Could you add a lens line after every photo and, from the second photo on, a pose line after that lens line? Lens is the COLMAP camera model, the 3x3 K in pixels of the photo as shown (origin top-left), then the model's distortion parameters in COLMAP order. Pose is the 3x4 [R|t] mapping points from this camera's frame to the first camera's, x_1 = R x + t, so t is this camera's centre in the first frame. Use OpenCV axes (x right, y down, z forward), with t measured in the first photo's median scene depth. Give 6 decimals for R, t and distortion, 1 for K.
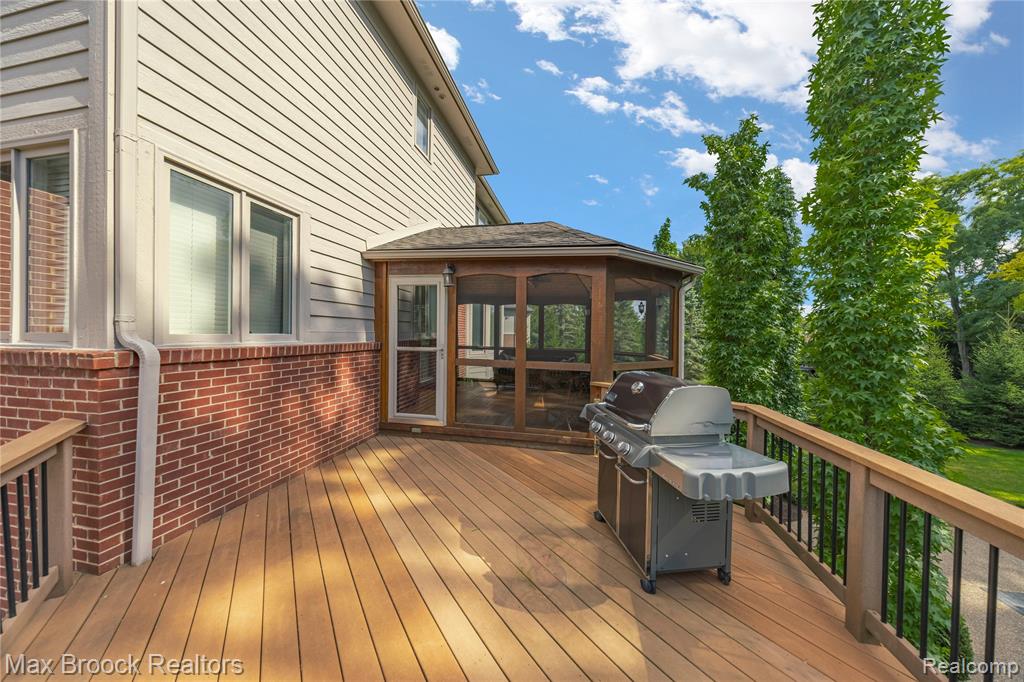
lens RADIAL K [[334.0, 0, 509.0], [0, 334.0, 337.0], [0, 0, 1]] dist [-0.000731, -0.000061]
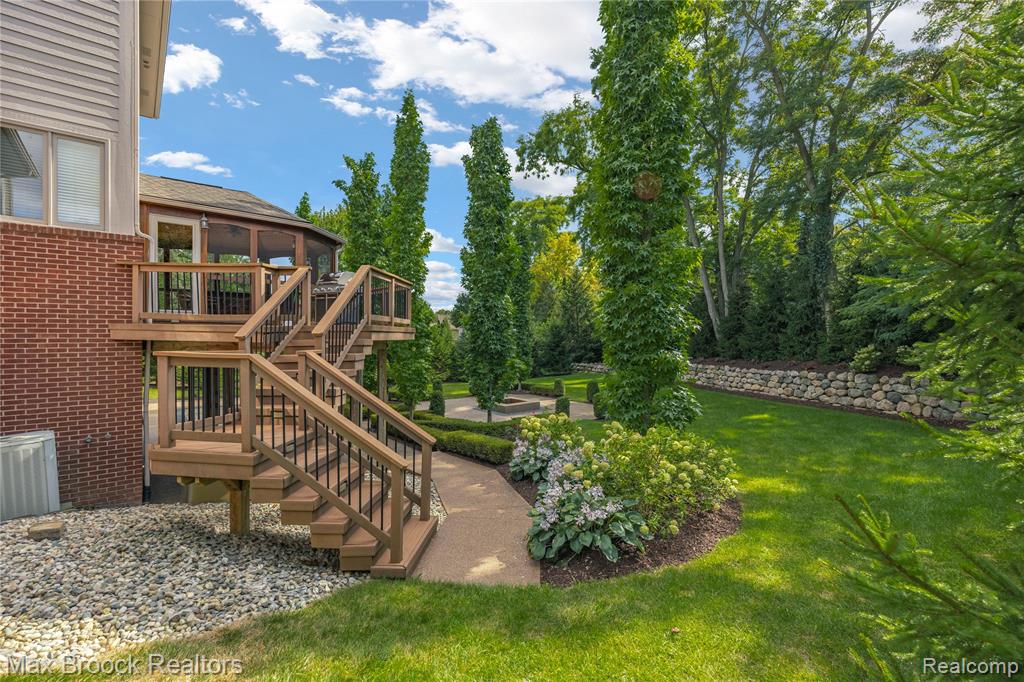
lens RADIAL K [[459.5, 0, 512.0], [0, 459.5, 341.0], [0, 0, 1]] dist [0.001325, 0.000181]
pose [[0.626928, -0.021223, 0.778788, -0.644844], [0.013467, 0.999775, 0.016404, 0.243836], [-0.778961, 0.000204, 0.627072, -1.003671]]
